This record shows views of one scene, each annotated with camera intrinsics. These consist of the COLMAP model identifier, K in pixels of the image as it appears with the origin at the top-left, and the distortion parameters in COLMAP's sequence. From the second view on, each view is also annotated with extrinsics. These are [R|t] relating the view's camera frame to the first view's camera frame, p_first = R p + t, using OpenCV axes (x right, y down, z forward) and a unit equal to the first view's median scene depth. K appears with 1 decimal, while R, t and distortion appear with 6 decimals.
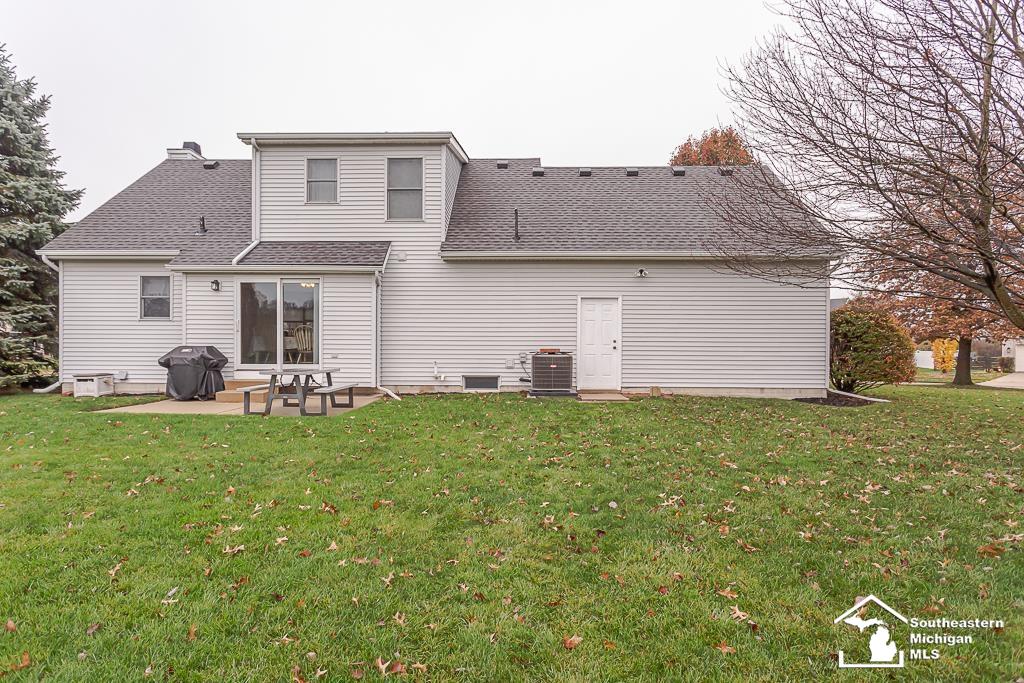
lens RADIAL K [[586.3, 0, 511.9], [0, 586.3, 367.3], [0, 0, 1]] dist [0.029035, 0.000007]
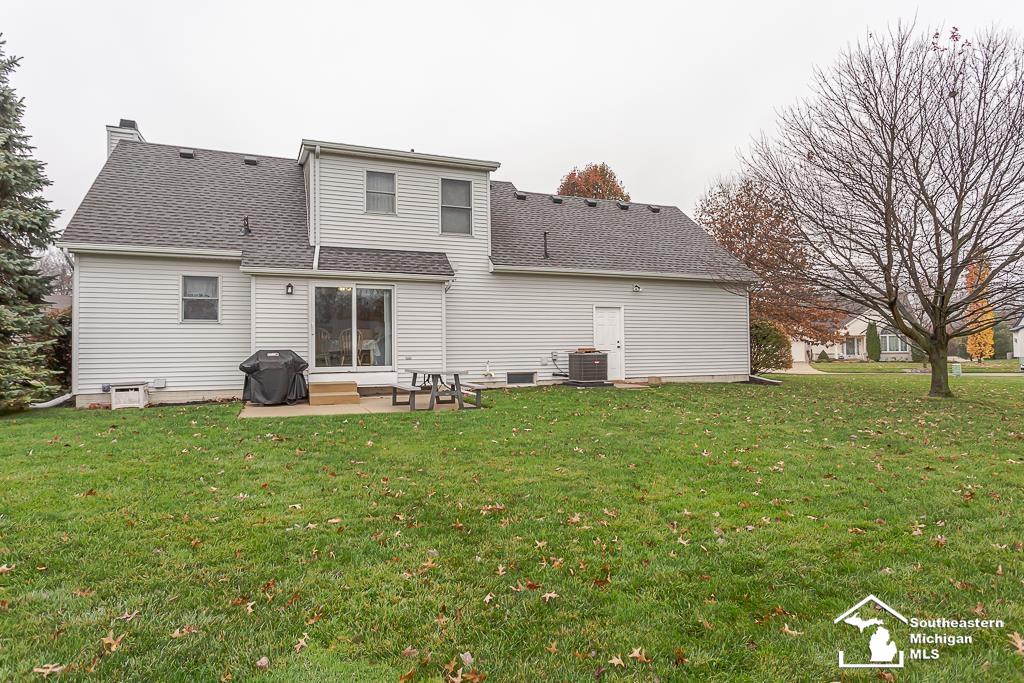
lens RADIAL K [[592.9, 0, 512.0], [0, 592.9, 341.5], [0, 0, 1]] dist [0.038246, 0.000440]
pose [[0.911543, -0.007030, 0.411146, -0.553959], [0.024226, 0.999035, -0.036629, -0.003800], [-0.410492, 0.043349, 0.910833, -0.062503]]
